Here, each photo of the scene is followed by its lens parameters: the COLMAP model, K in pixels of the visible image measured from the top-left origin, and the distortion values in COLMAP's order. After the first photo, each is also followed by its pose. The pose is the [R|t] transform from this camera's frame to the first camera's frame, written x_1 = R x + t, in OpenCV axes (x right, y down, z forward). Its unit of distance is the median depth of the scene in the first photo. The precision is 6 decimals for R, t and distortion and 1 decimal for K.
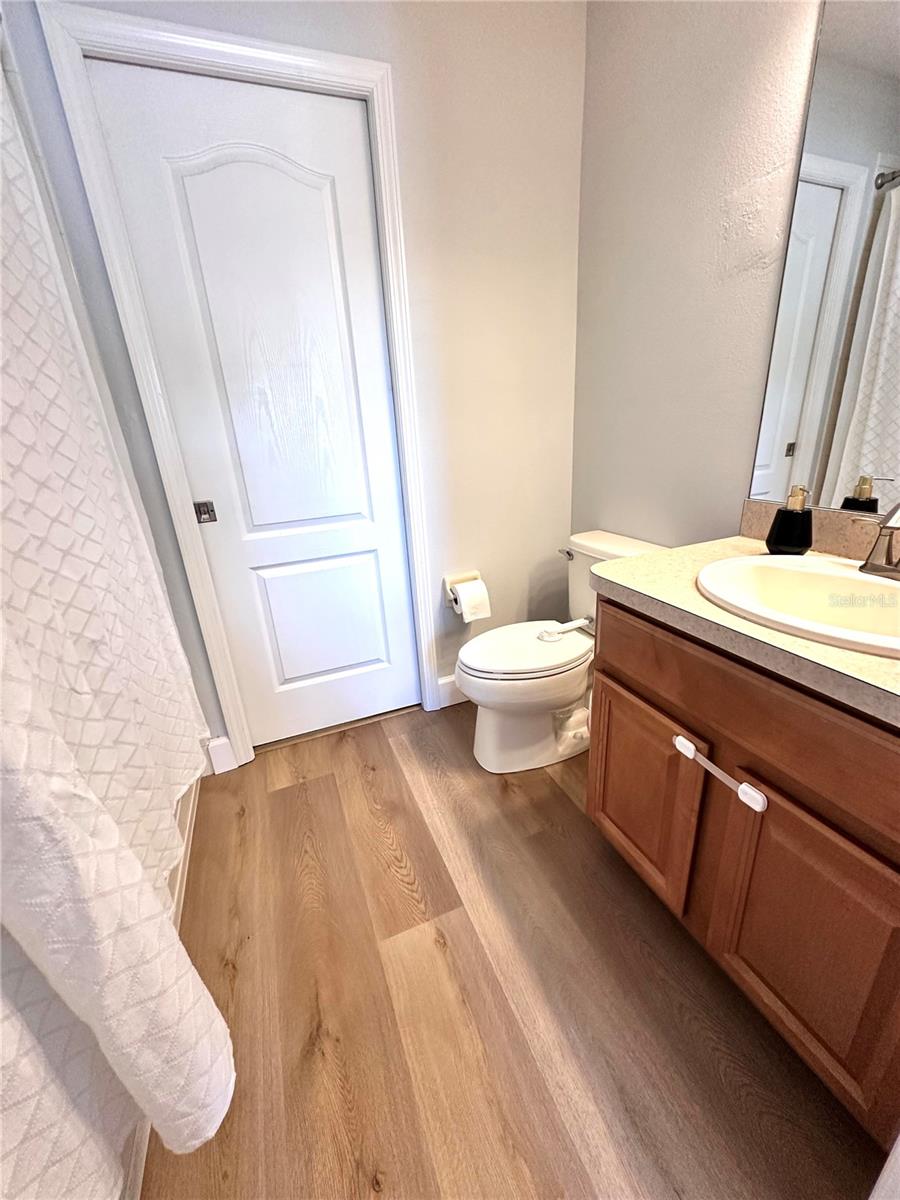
lens RADIAL K [[479.1, 0, 454.3], [0, 479.1, 598.2], [0, 0, 1]] dist [0.000103, -0.000324]
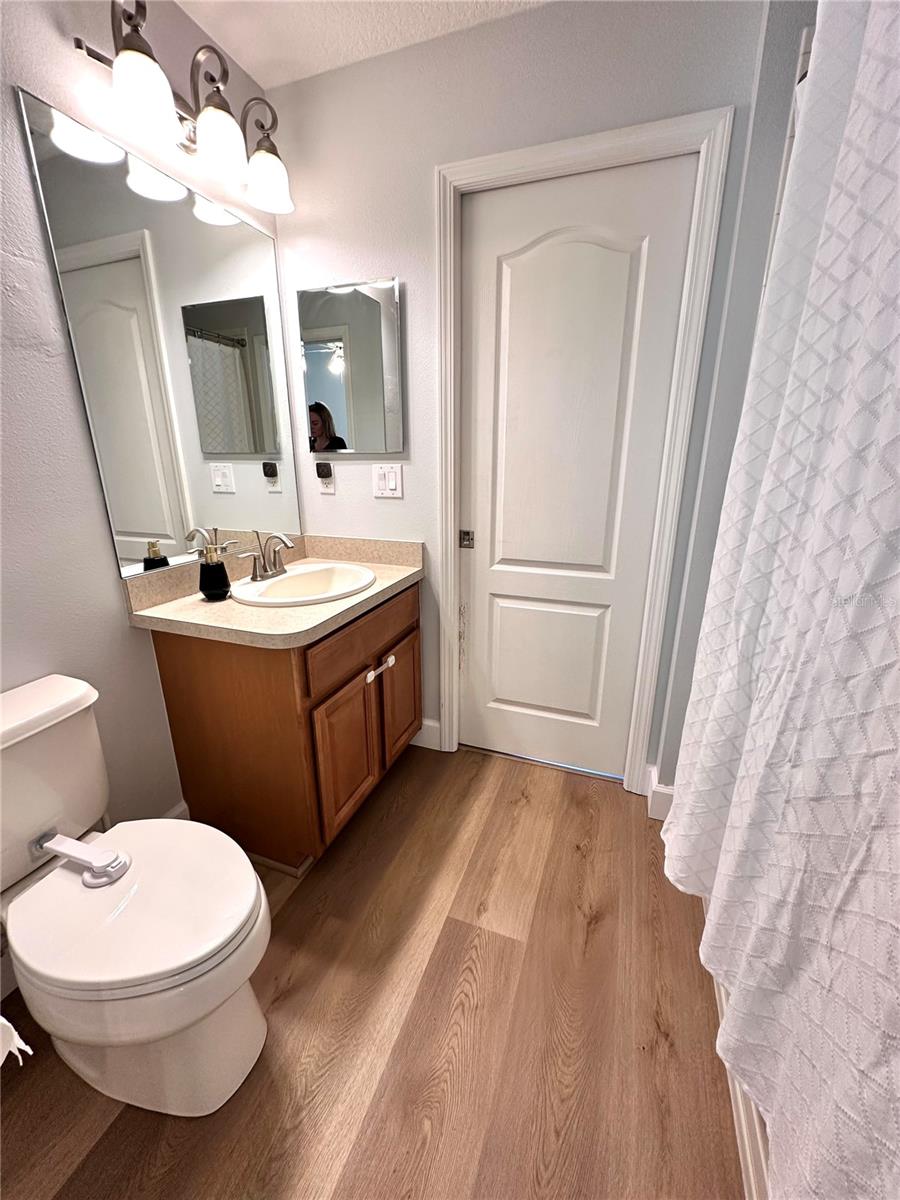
lens RADIAL K [[479.1, 0, 445.6], [0, 479.1, 604.8], [0, 0, 1]] dist [0.000103, -0.000324]
pose [[-0.733174, -0.153996, 0.662375, -0.631393], [0.263281, 0.833785, 0.485269, -0.520705], [-0.627008, 0.530177, -0.570765, 1.320250]]
